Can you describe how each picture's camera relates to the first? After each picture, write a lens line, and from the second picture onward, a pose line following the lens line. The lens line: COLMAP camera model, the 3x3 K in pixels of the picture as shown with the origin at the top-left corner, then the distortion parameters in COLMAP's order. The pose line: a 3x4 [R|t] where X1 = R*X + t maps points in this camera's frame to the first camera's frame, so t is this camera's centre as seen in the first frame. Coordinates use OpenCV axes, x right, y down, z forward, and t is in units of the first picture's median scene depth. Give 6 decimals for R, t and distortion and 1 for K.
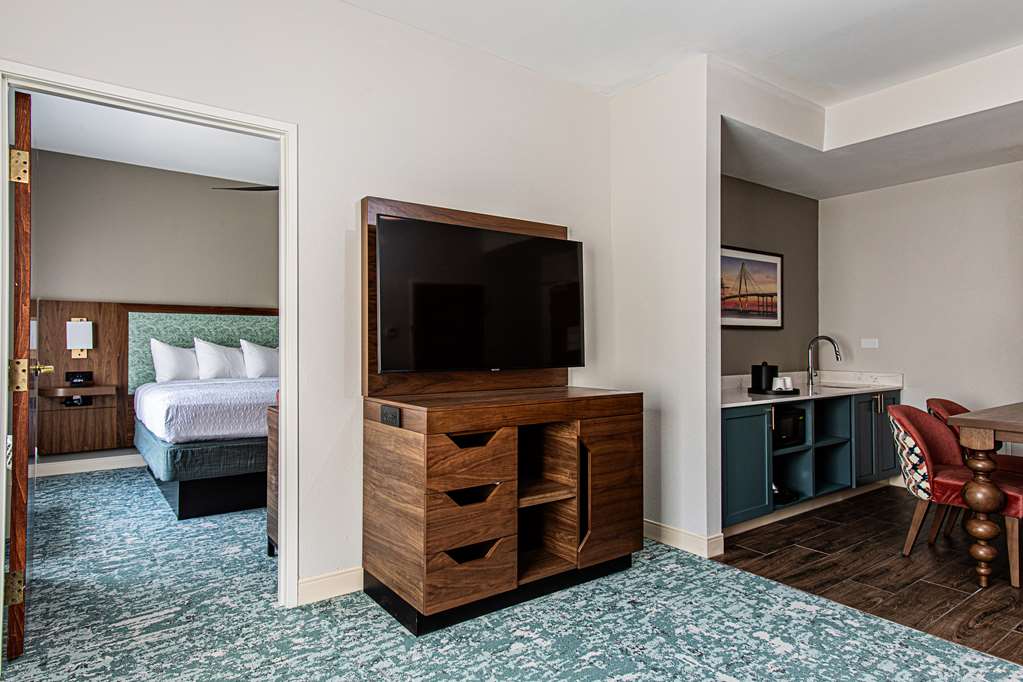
lens RADIAL K [[589.0, 0, 506.3], [0, 589.0, 339.1], [0, 0, 1]] dist [0.020617, 0.001842]
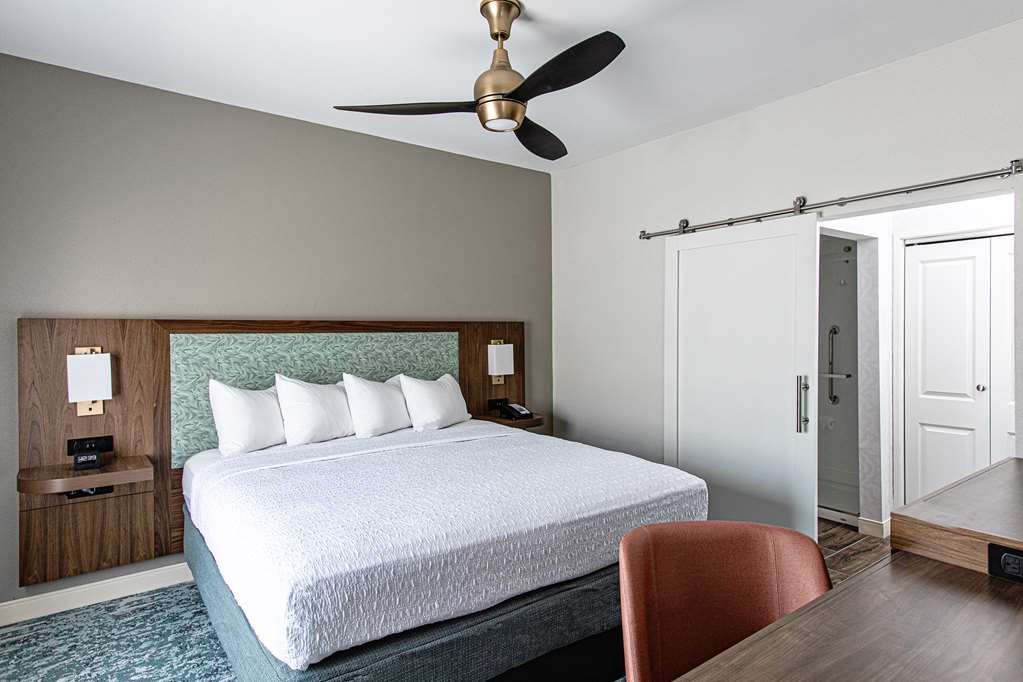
lens RADIAL K [[560.8, 0, 515.7], [0, 560.8, 337.4], [0, 0, 1]] dist [0.015142, 0.000370]
pose [[0.999868, -0.006610, 0.014875, -0.196606], [0.006313, 0.999781, 0.019930, -0.035307], [-0.015003, -0.019833, 0.999691, 0.281992]]
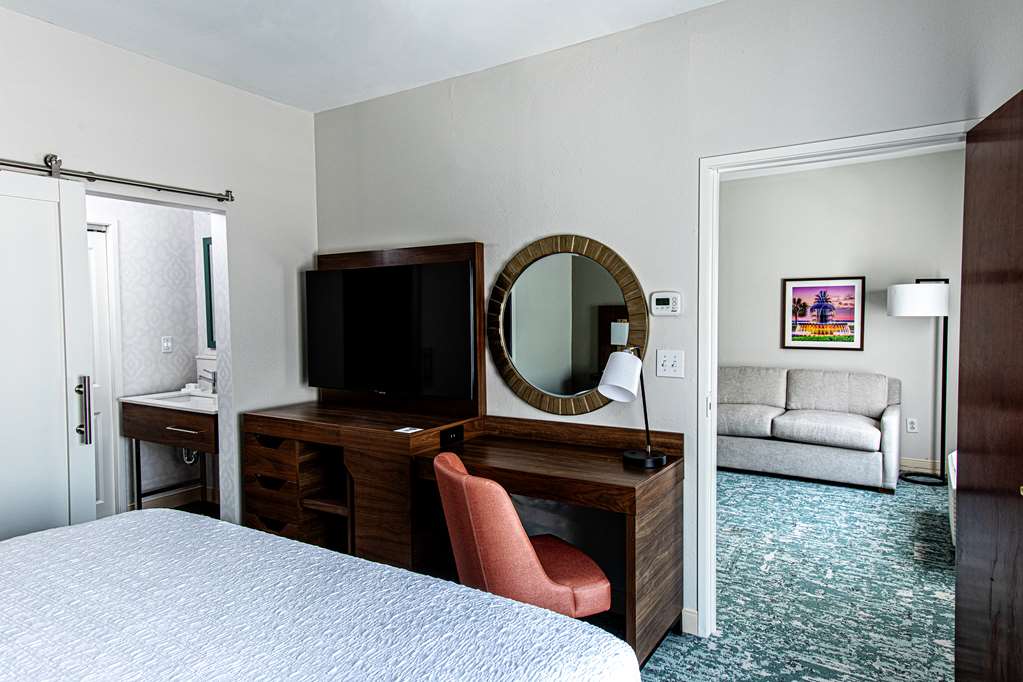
lens RADIAL K [[643.3, 0, 508.9], [0, 643.3, 338.4], [0, 0, 1]] dist [0.030333, 0.000566]
pose [[-0.365485, -0.043812, 0.929786, -1.190452], [-0.001122, 0.998912, 0.046628, -0.102247], [-0.930817, 0.015999, -0.365136, 1.622054]]
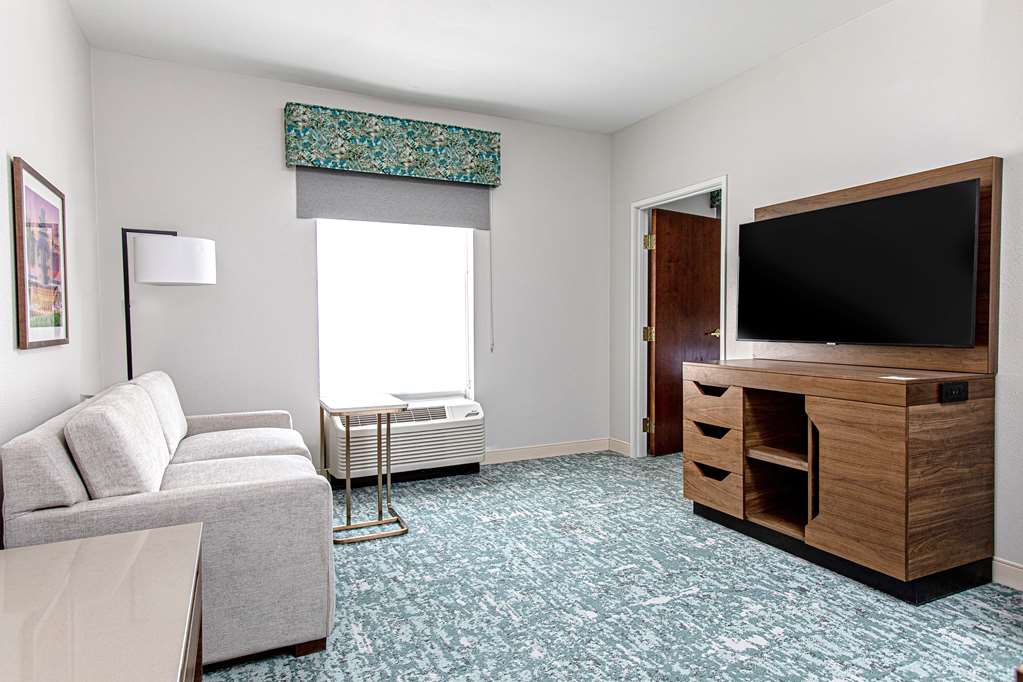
lens RADIAL K [[589.0, 0, 511.5], [0, 589.0, 337.9], [0, 0, 1]] dist [0.020617, 0.001842]
pose [[-0.167135, 0.029444, -0.985494, 1.162803], [0.011576, 0.999544, 0.027900, 0.006580], [0.985866, -0.006745, -0.167400, 0.664291]]
